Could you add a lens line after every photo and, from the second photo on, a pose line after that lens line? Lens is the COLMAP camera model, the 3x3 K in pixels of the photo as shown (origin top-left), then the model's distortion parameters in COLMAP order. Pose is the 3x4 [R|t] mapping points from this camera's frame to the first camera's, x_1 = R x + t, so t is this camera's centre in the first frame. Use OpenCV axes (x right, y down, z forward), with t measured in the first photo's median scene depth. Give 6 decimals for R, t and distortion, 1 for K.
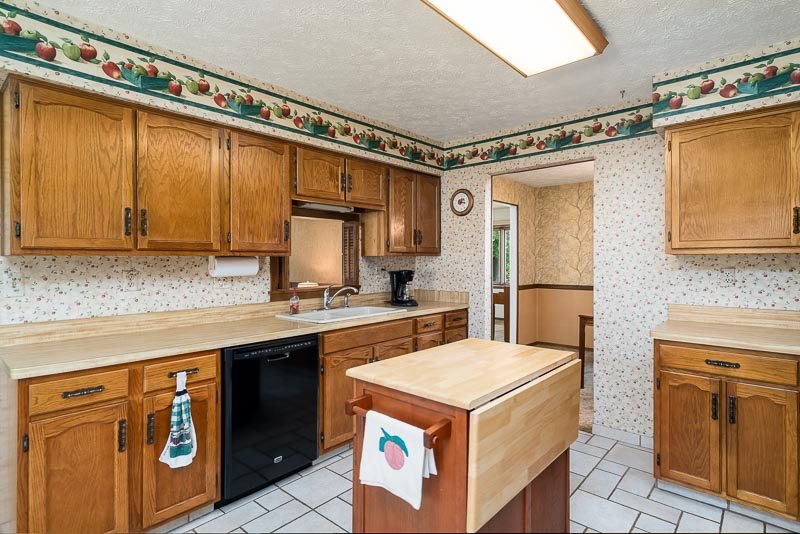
lens RADIAL K [[419.0, 0, 395.3], [0, 419.0, 257.7], [0, 0, 1]] dist [0.002972, -0.001133]
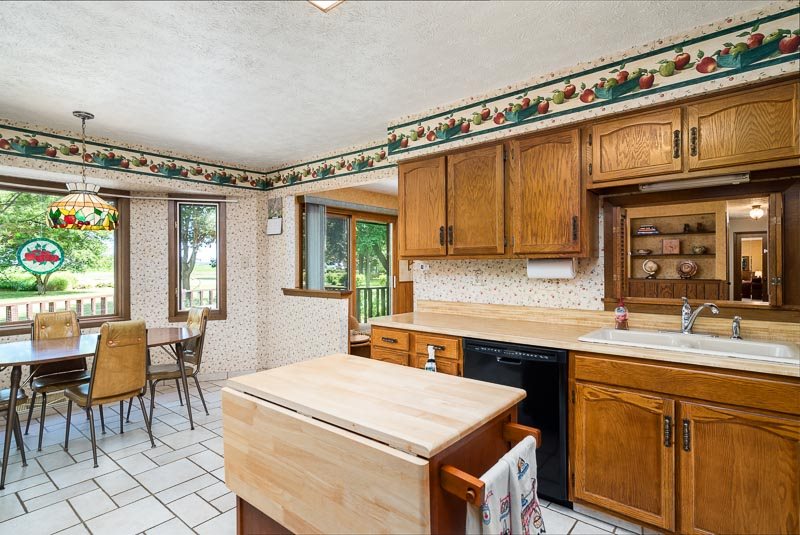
lens RADIAL K [[419.0, 0, 395.3], [0, 419.0, 258.2], [0, 0, 1]] dist [0.002972, -0.001133]
pose [[0.028408, -0.017027, -0.999451, 0.642396], [0.006876, 0.999835, -0.016838, 0.011503], [0.999573, -0.006394, 0.028520, 0.652061]]
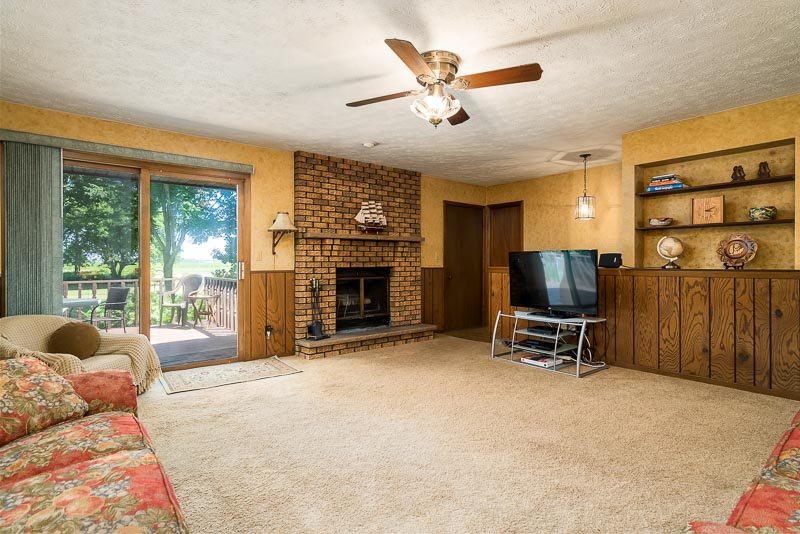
lens RADIAL K [[419.0, 0, 395.3], [0, 419.0, 257.7], [0, 0, 1]] dist [0.002972, -0.001133]
pose [[-0.167318, -0.011587, -0.985835, 0.307606], [0.004576, 0.999911, -0.012529, 0.035697], [0.985892, -0.006608, -0.167250, 0.989818]]
